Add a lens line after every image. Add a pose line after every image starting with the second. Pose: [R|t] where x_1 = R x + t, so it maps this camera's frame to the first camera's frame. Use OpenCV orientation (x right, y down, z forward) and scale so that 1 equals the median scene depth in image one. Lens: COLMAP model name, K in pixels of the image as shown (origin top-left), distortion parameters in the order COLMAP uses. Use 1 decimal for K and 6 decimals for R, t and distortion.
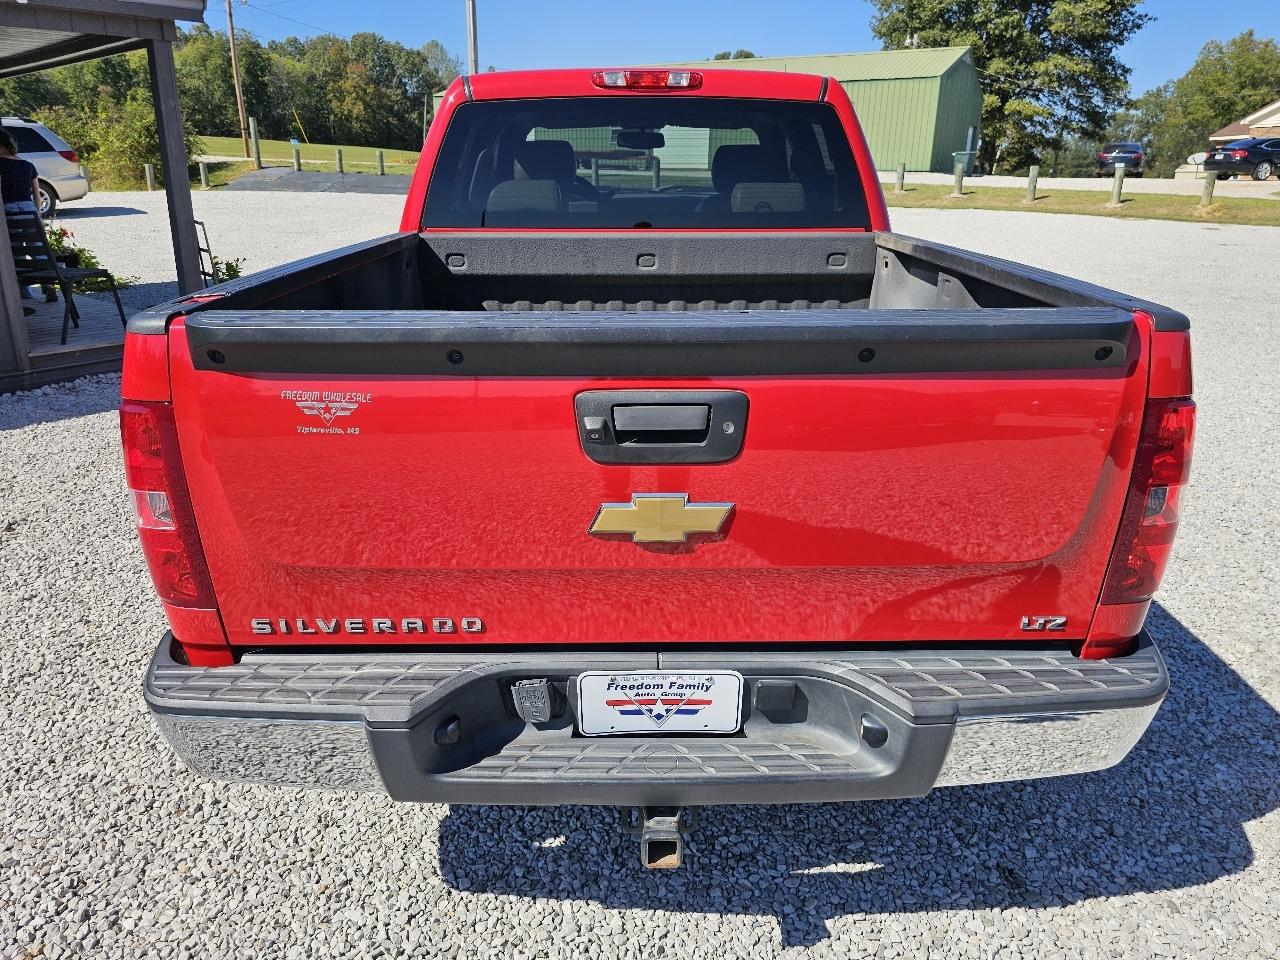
lens RADIAL K [[866.7, 0, 642.5], [0, 866.7, 475.5], [0, 0, 1]] dist [0.037485, -0.043817]
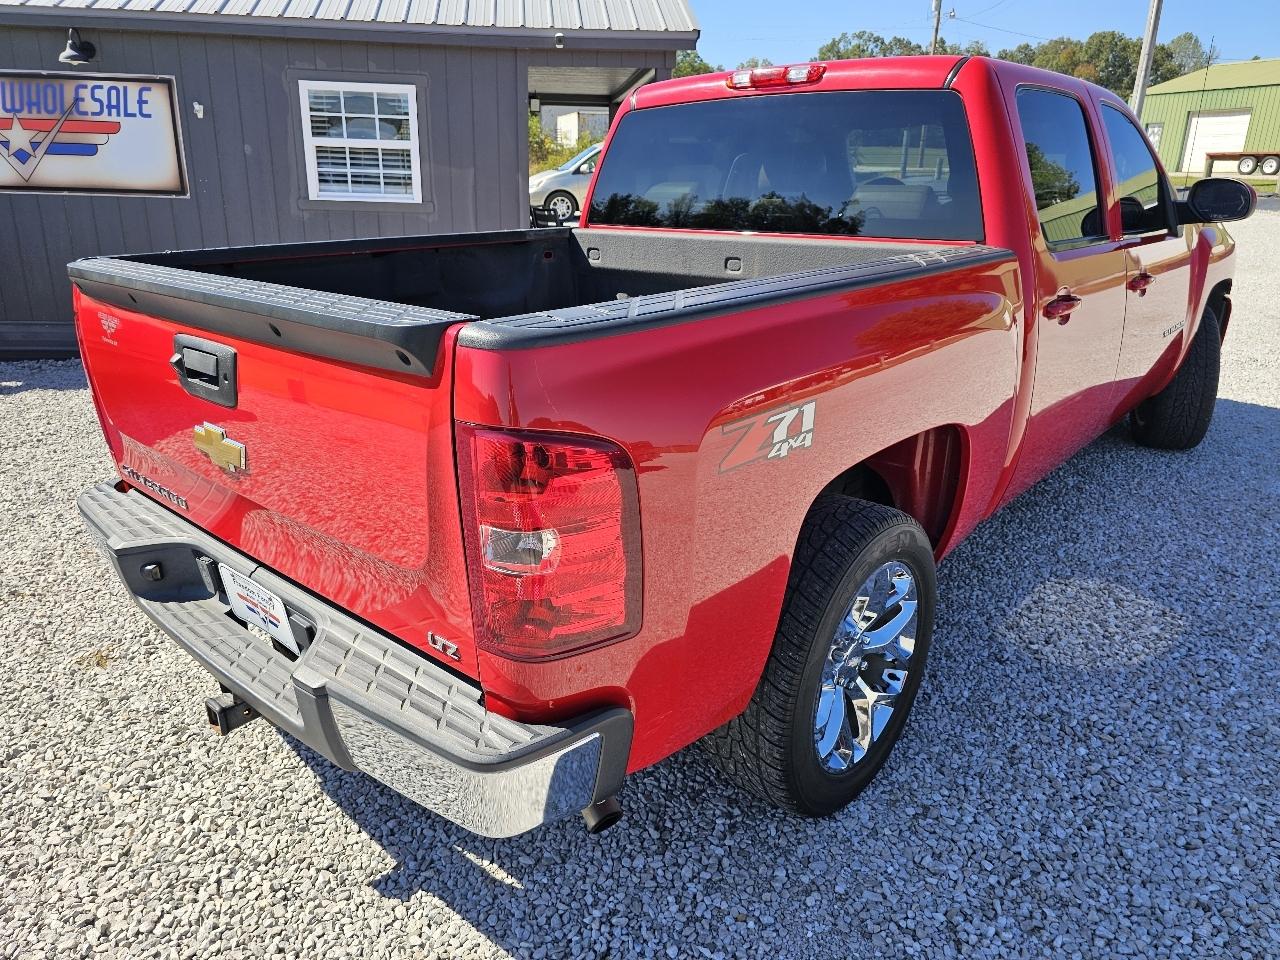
lens RADIAL K [[866.7, 0, 634.2], [0, 866.7, 479.6], [0, 0, 1]] dist [0.037485, -0.043817]
pose [[0.736593, 0.218697, -0.640002, 0.598508], [-0.221514, 0.972094, 0.077232, -0.063629], [0.639033, 0.084881, 0.764482, 0.205428]]
